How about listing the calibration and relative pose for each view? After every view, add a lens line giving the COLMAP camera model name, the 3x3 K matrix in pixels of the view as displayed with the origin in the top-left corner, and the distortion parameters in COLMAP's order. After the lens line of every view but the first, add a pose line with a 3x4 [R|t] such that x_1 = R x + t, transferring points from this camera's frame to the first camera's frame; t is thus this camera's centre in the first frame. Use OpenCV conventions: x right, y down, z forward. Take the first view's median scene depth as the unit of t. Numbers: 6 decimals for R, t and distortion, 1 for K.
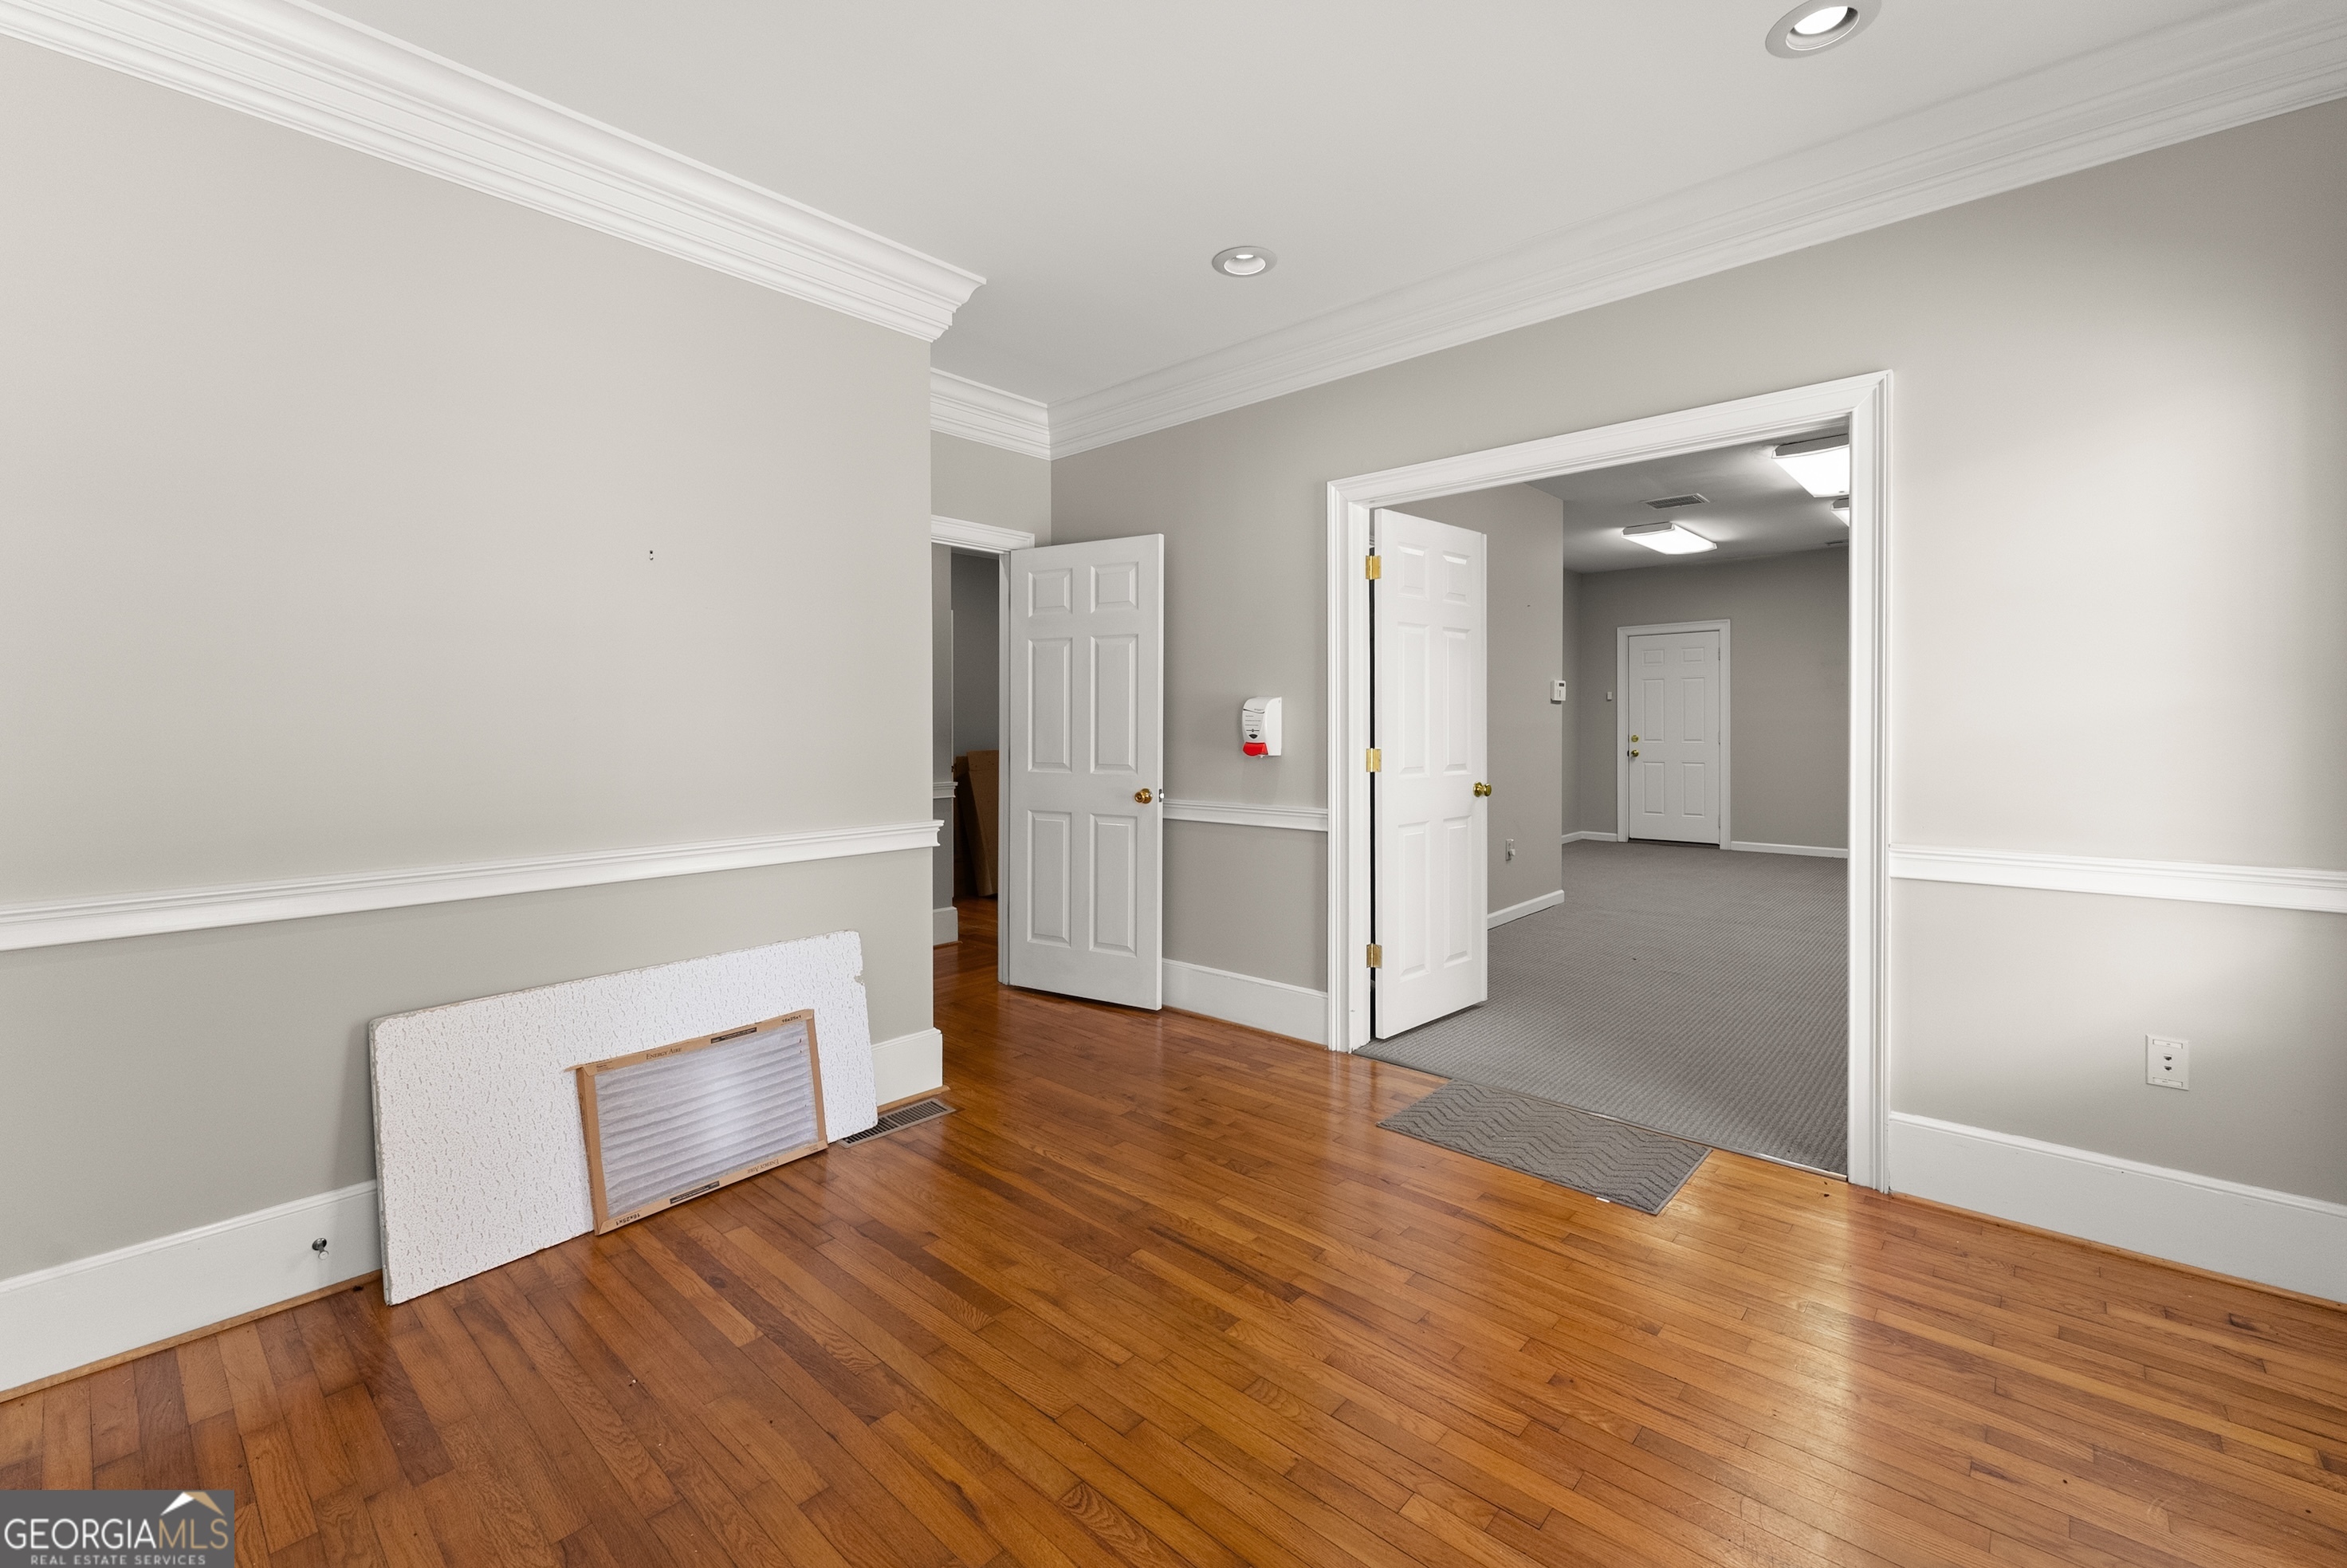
lens RADIAL K [[943.0, 0, 1195.5], [0, 943.0, 742.9], [0, 0, 1]] dist [0.003234, -0.000319]
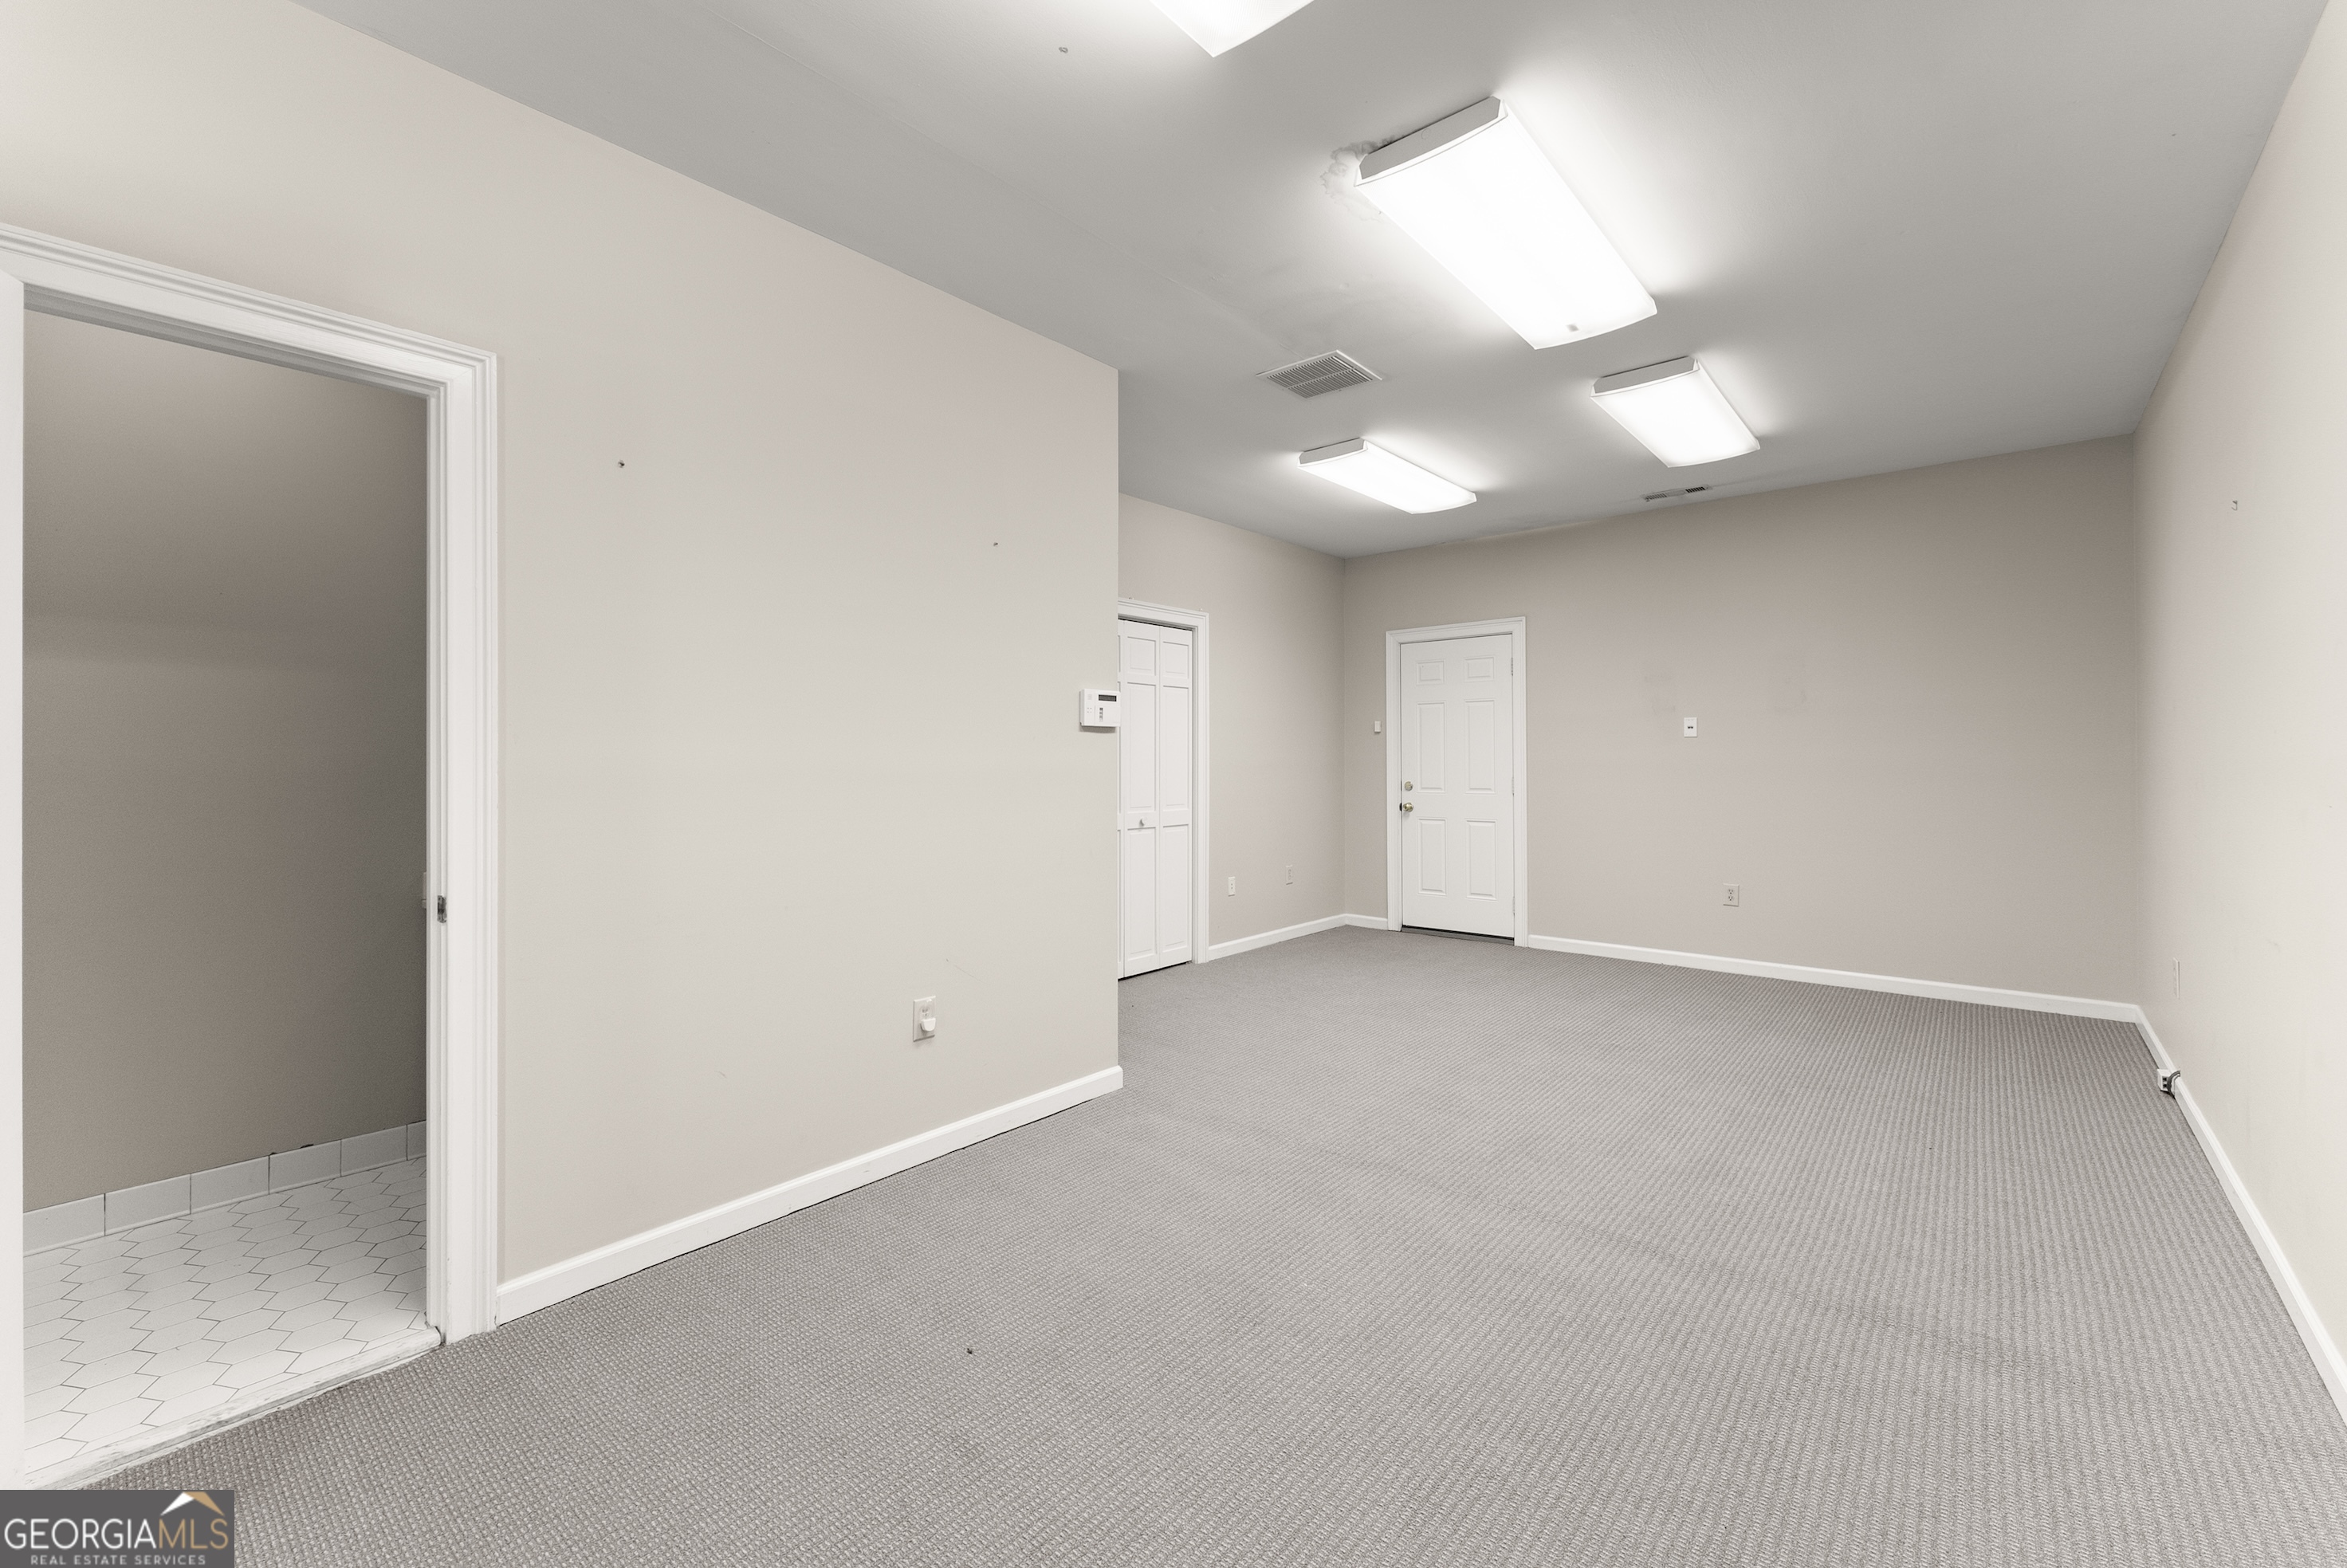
lens RADIAL K [[943.0, 0, 1171.5], [0, 943.0, 765.9], [0, 0, 1]] dist [0.003234, -0.000319]
pose [[0.999568, 0.003170, 0.029222, 0.352124], [-0.002761, 0.999898, -0.014000, -0.012417], [-0.029263, 0.013914, 0.999475, 0.384410]]
